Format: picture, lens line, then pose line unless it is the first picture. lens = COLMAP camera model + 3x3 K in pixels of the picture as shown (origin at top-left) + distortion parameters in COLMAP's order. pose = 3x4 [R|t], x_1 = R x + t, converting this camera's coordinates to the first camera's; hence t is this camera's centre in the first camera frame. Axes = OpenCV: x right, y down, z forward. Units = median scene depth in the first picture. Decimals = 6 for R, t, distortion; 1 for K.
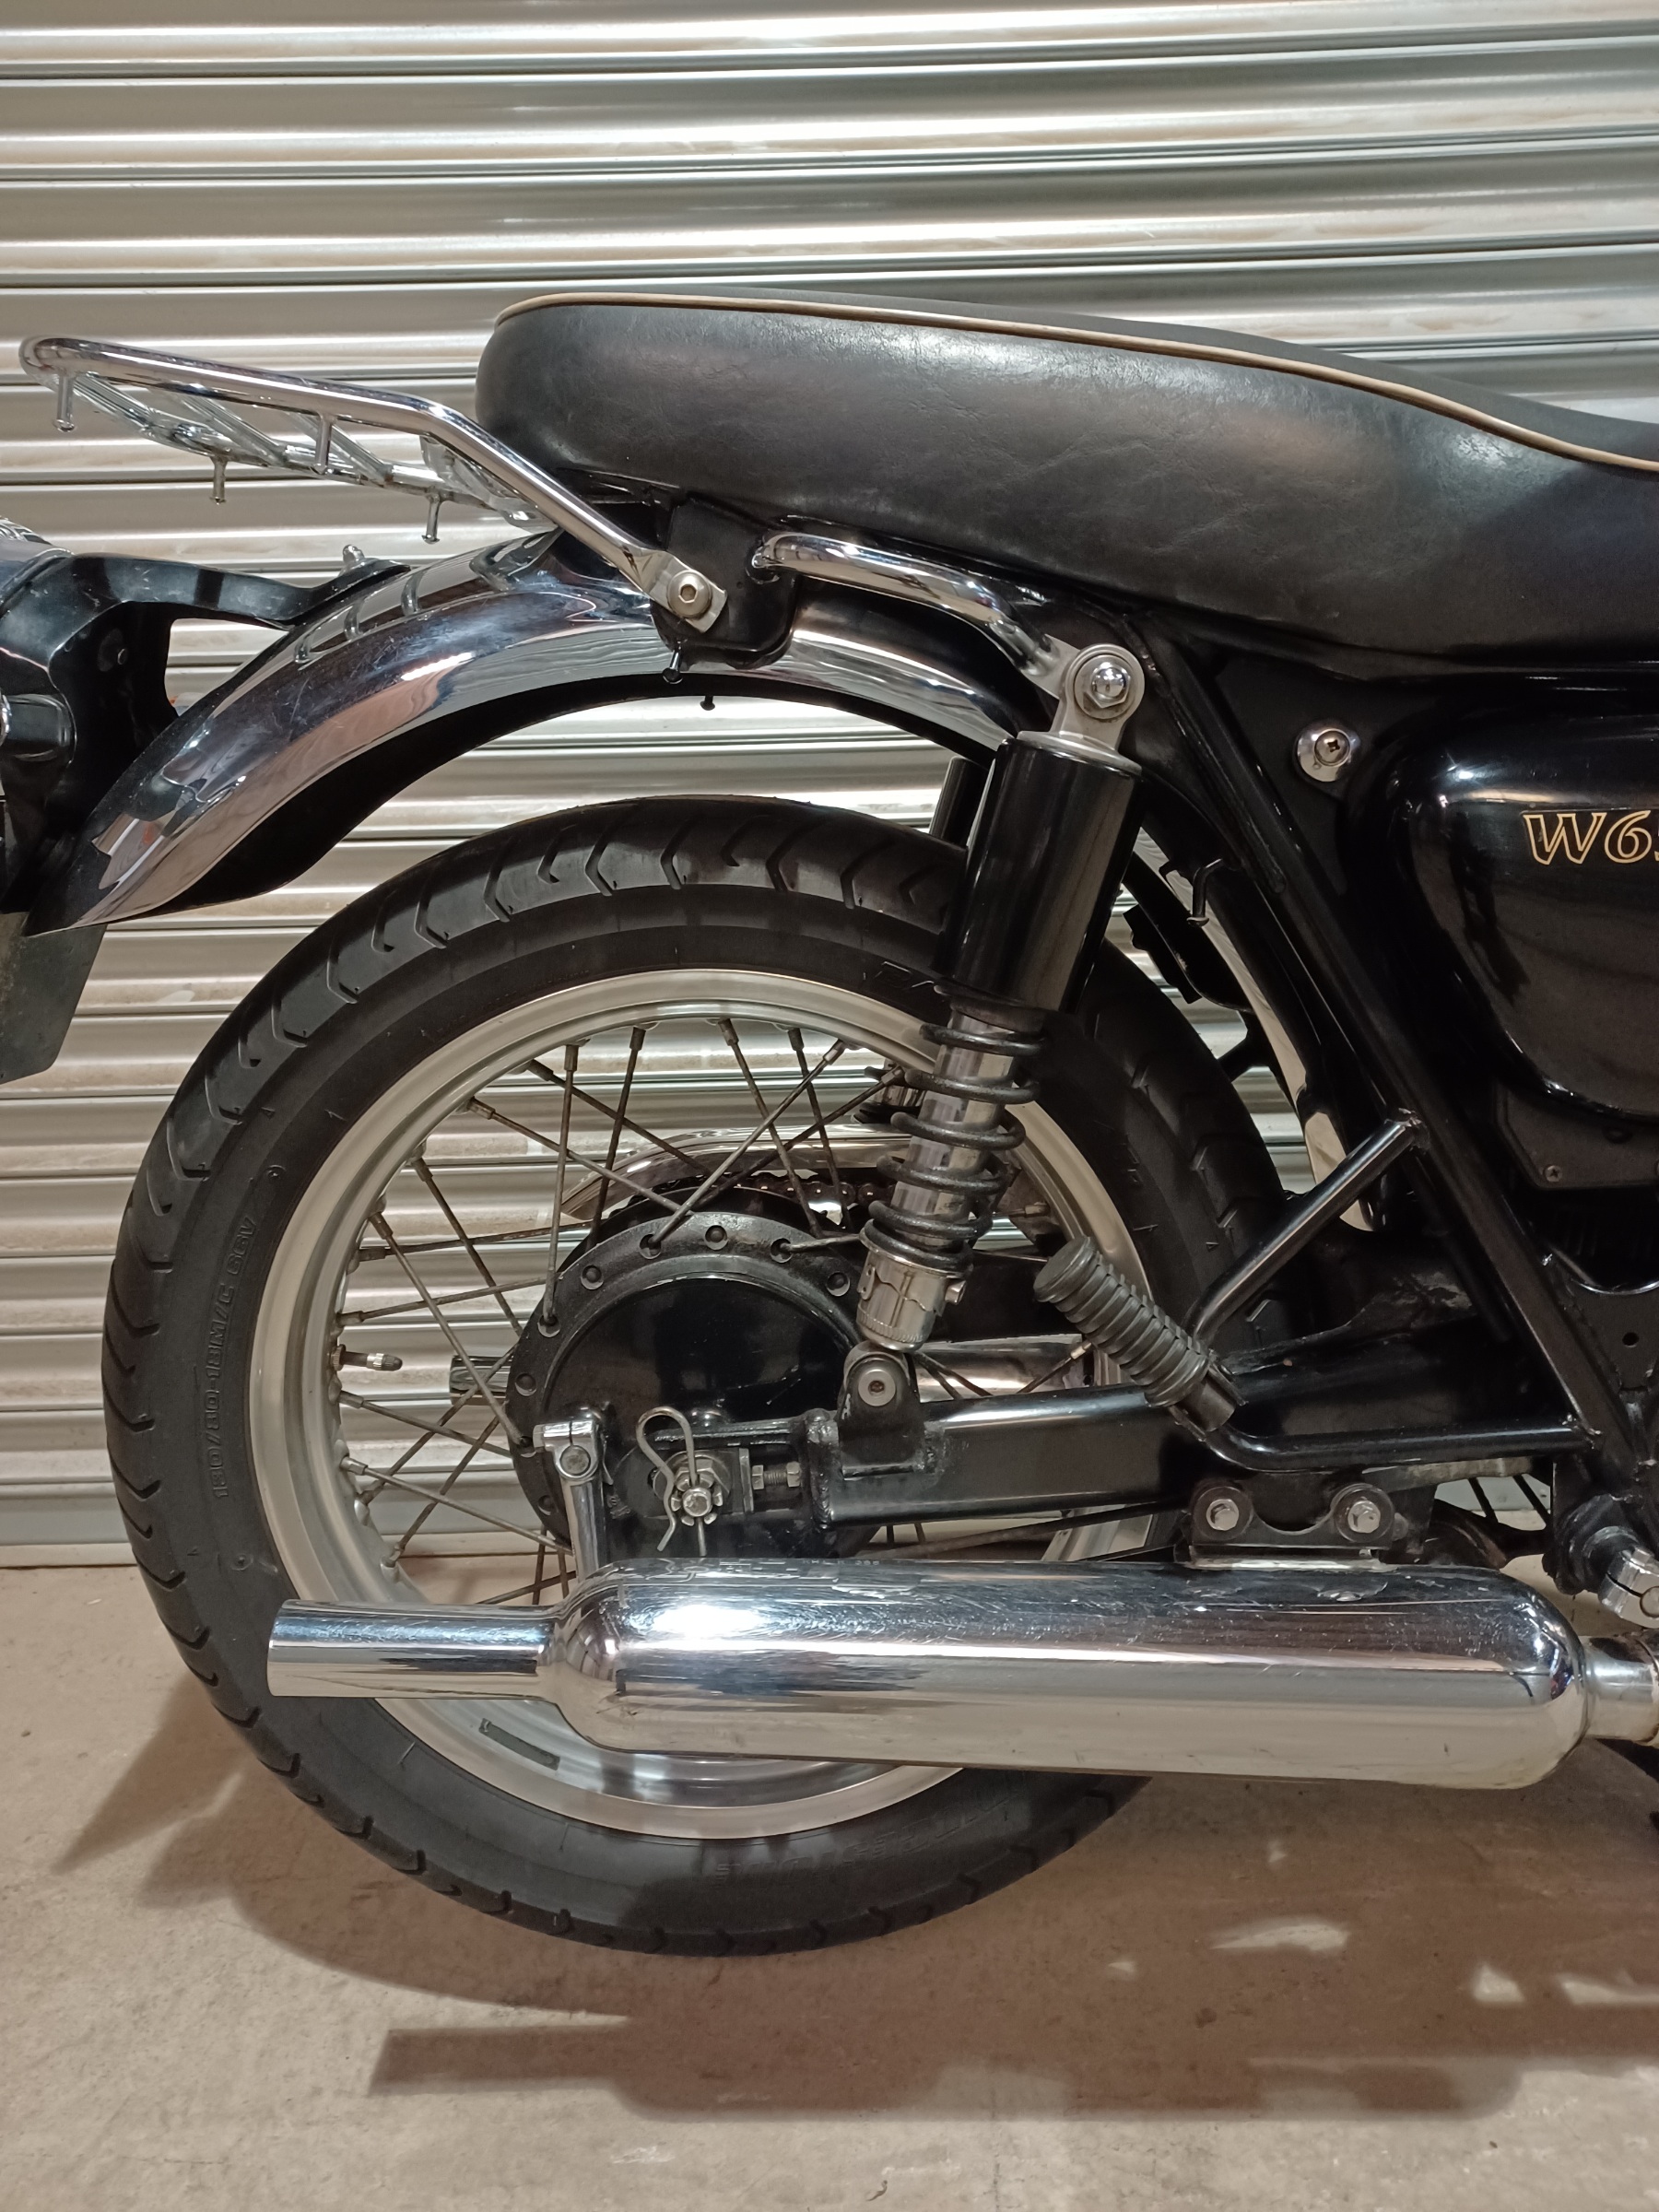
lens RADIAL K [[1627.1, 0, 822.0], [0, 1627.1, 1107.0], [0, 0, 1]] dist [0.017548, 0.019242]
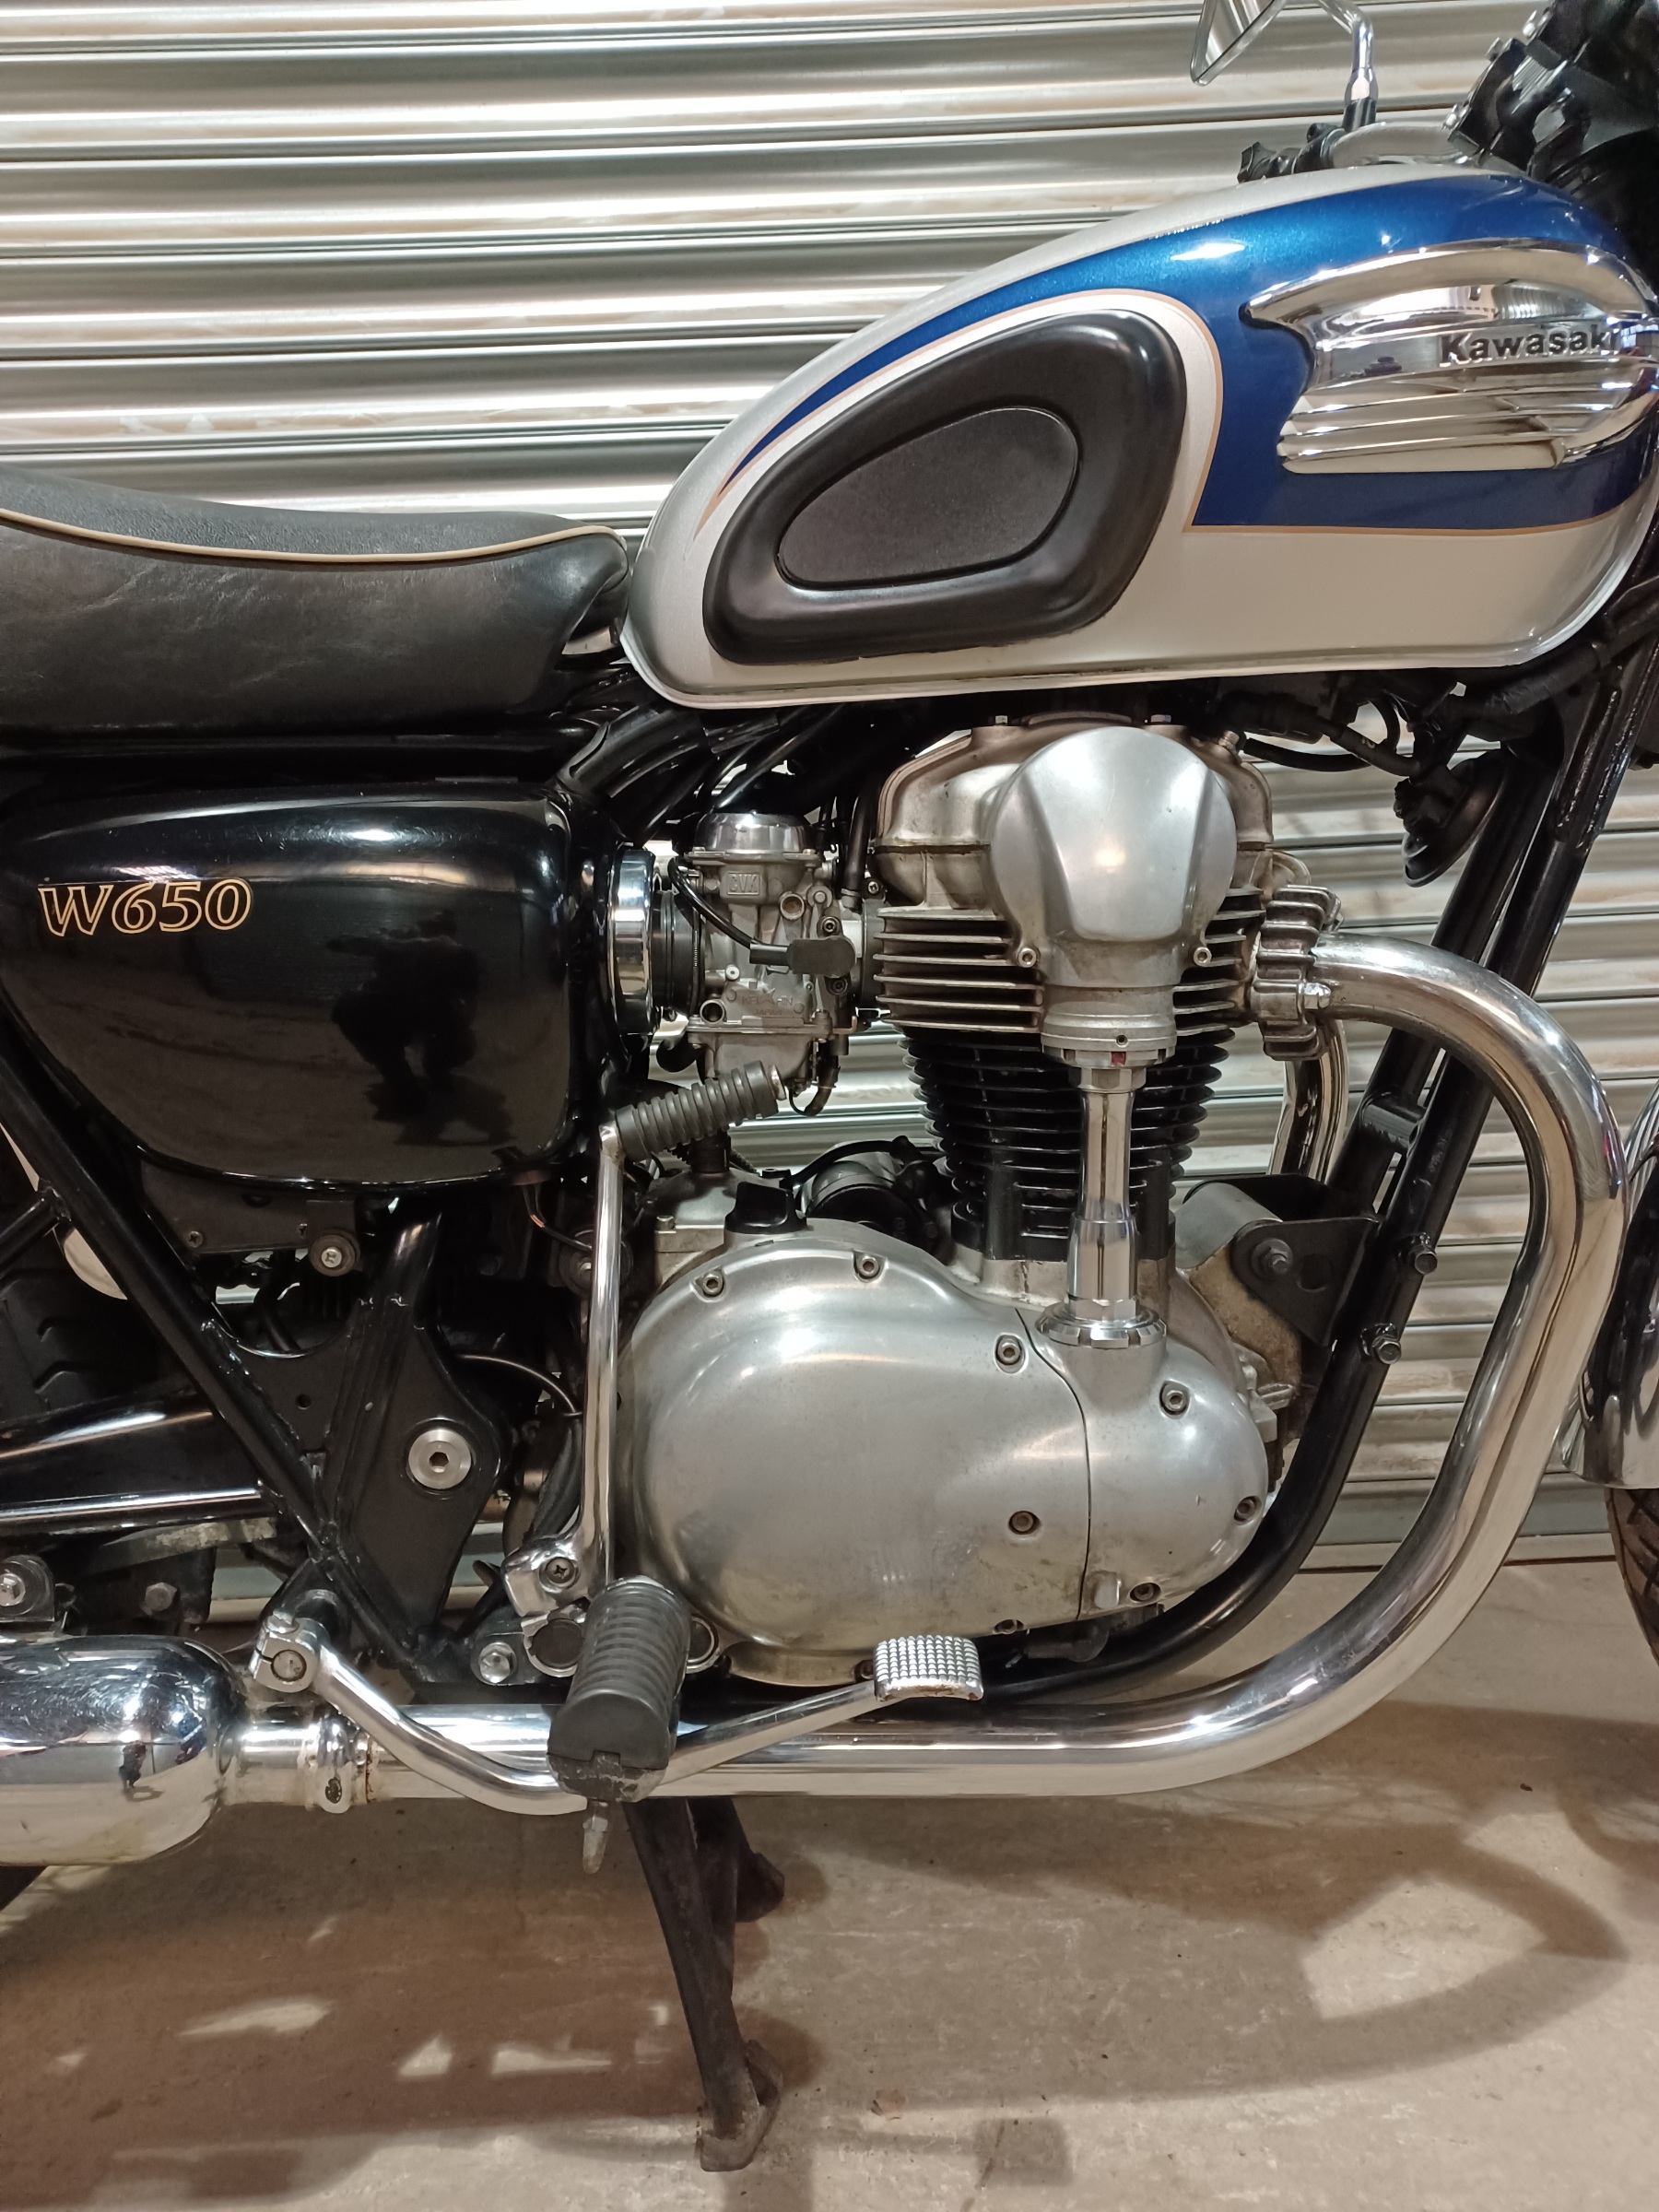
lens RADIAL K [[1627.1, 0, 829.3], [0, 1627.1, 1107.8], [0, 0, 1]] dist [0.017548, 0.019242]
pose [[0.999655, -0.021944, 0.014428, 0.705928], [0.022479, 0.999023, -0.038046, 0.005789], [-0.013579, 0.038357, 0.999172, -0.013386]]
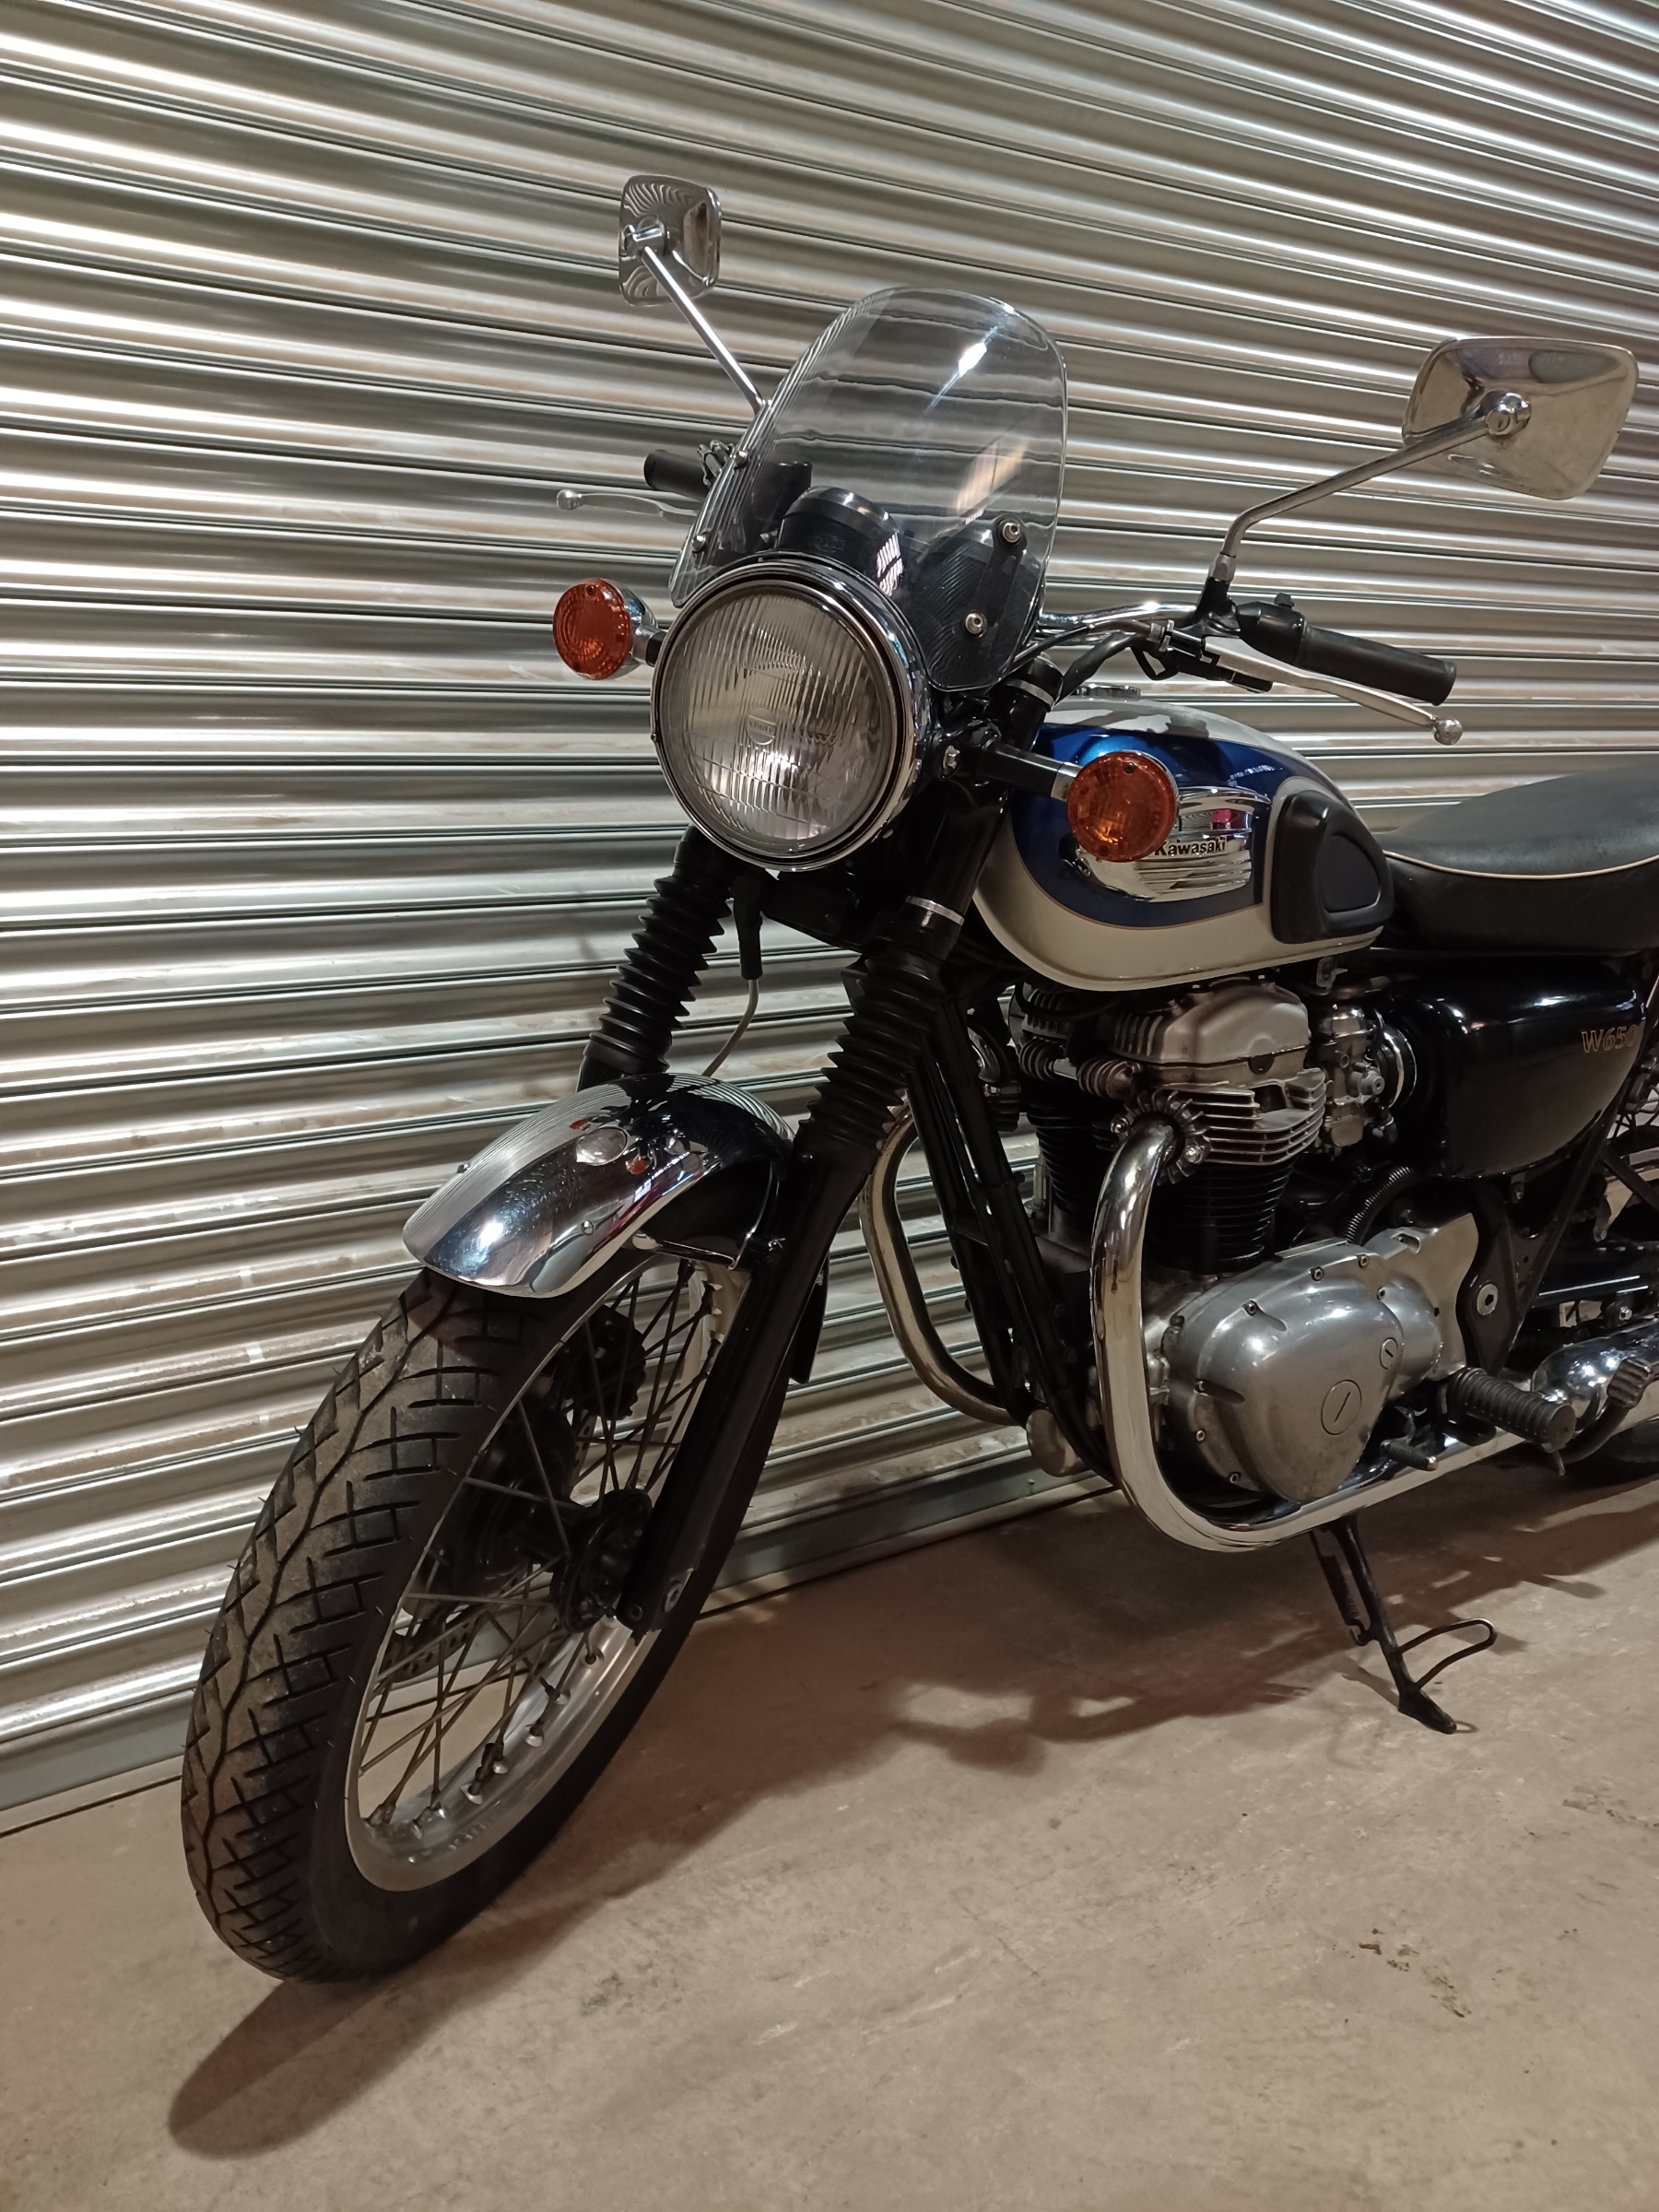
lens RADIAL K [[1627.1, 0, 822.6], [0, 1627.1, 1109.5], [0, 0, 1]] dist [0.017548, 0.019242]
pose [[0.855494, -0.092615, 0.509463, -0.654386], [0.162589, 0.982160, -0.094475, 0.043911], [-0.491625, 0.163656, 0.855290, -0.246444]]
